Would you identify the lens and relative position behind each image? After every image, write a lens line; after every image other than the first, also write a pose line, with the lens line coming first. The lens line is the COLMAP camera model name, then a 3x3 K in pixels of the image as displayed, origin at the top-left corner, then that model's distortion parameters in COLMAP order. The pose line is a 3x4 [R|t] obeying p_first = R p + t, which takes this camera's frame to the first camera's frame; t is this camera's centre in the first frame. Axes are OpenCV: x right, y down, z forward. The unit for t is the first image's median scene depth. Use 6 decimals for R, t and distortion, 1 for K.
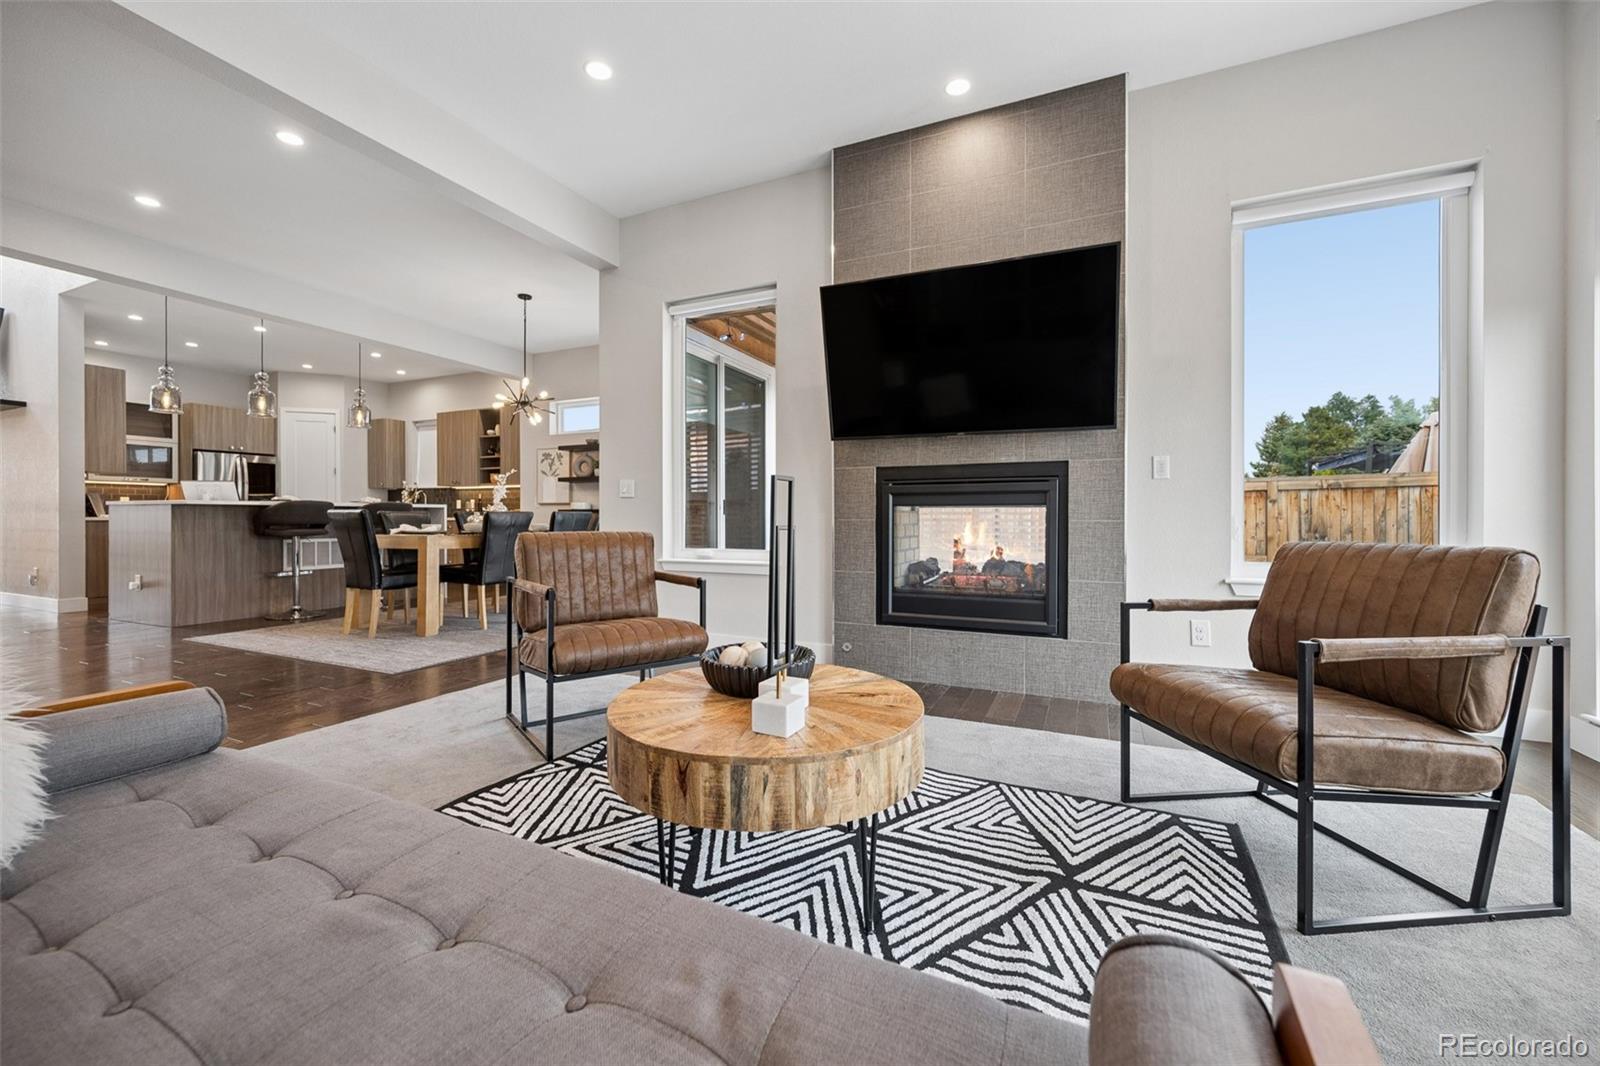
lens RADIAL K [[636.5, 0, 800.0], [0, 636.5, 519.9], [0, 0, 1]] dist [0.000255, 0.000072]
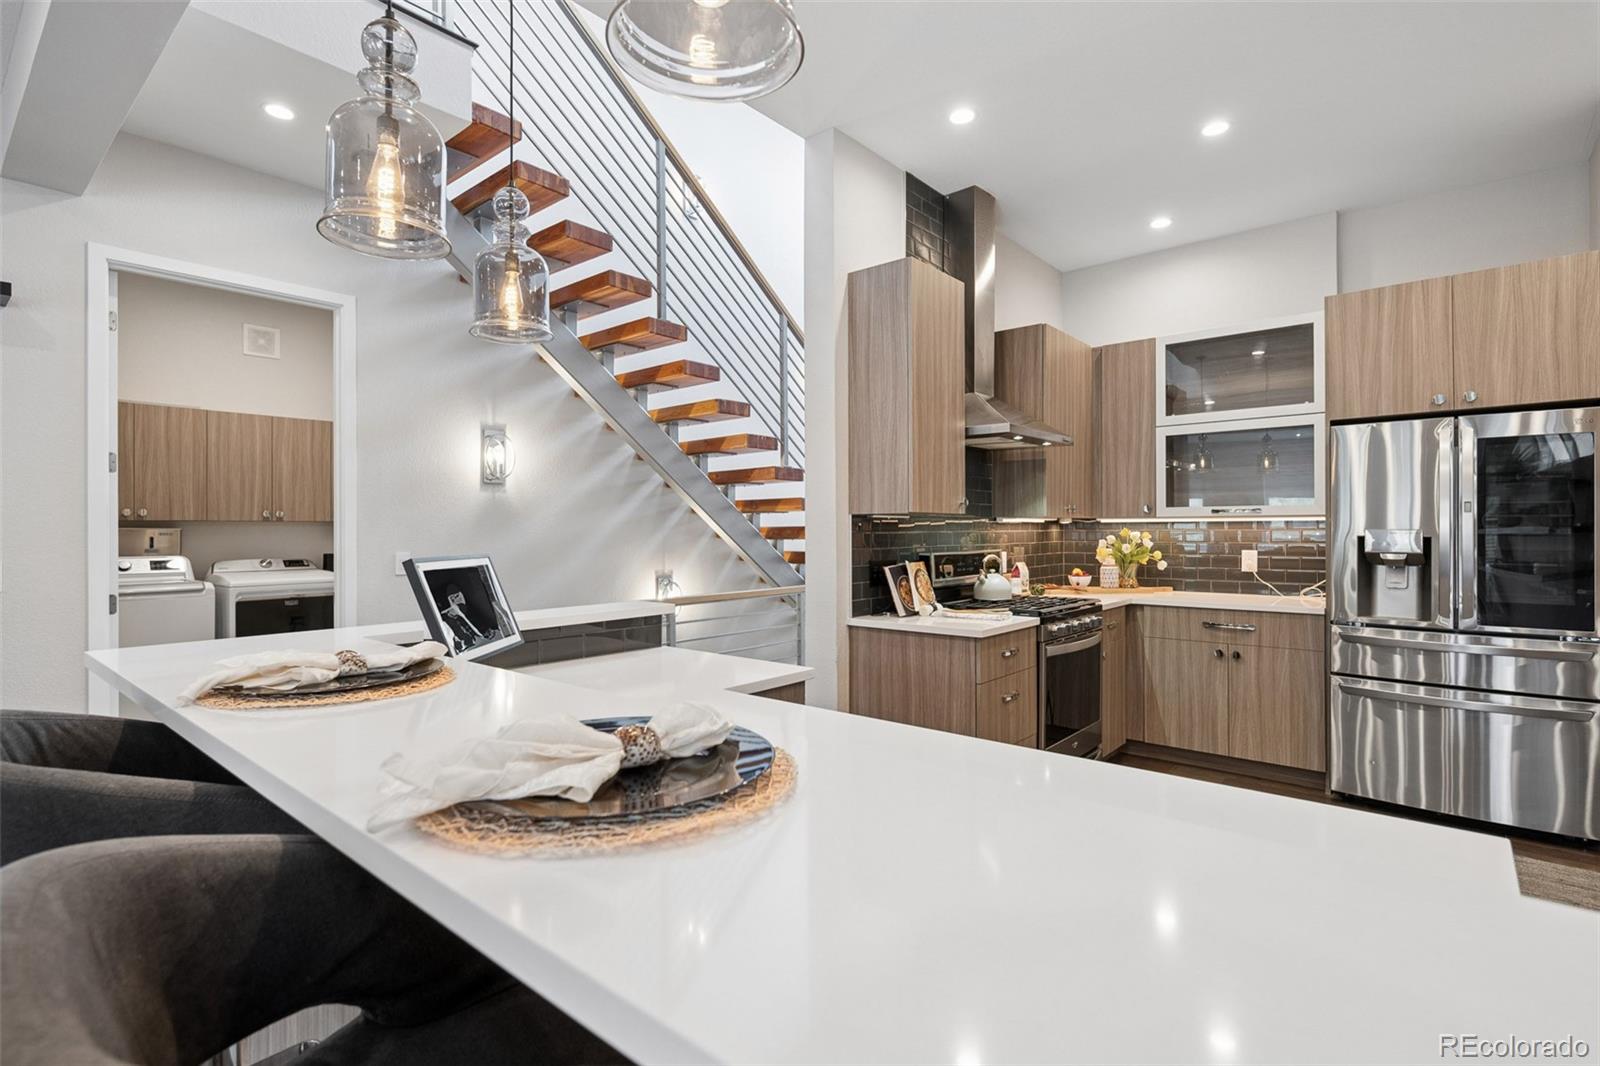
lens RADIAL K [[766.7, 0, 800.0], [0, 766.7, 533.0], [0, 0, 1]] dist [0.000369, 0.000368]
pose [[-0.274062, 0.000760, -0.961712, -0.589226], [-0.002737, 0.999995, 0.001571, -0.063656], [0.961708, 0.003063, -0.274058, 1.097817]]
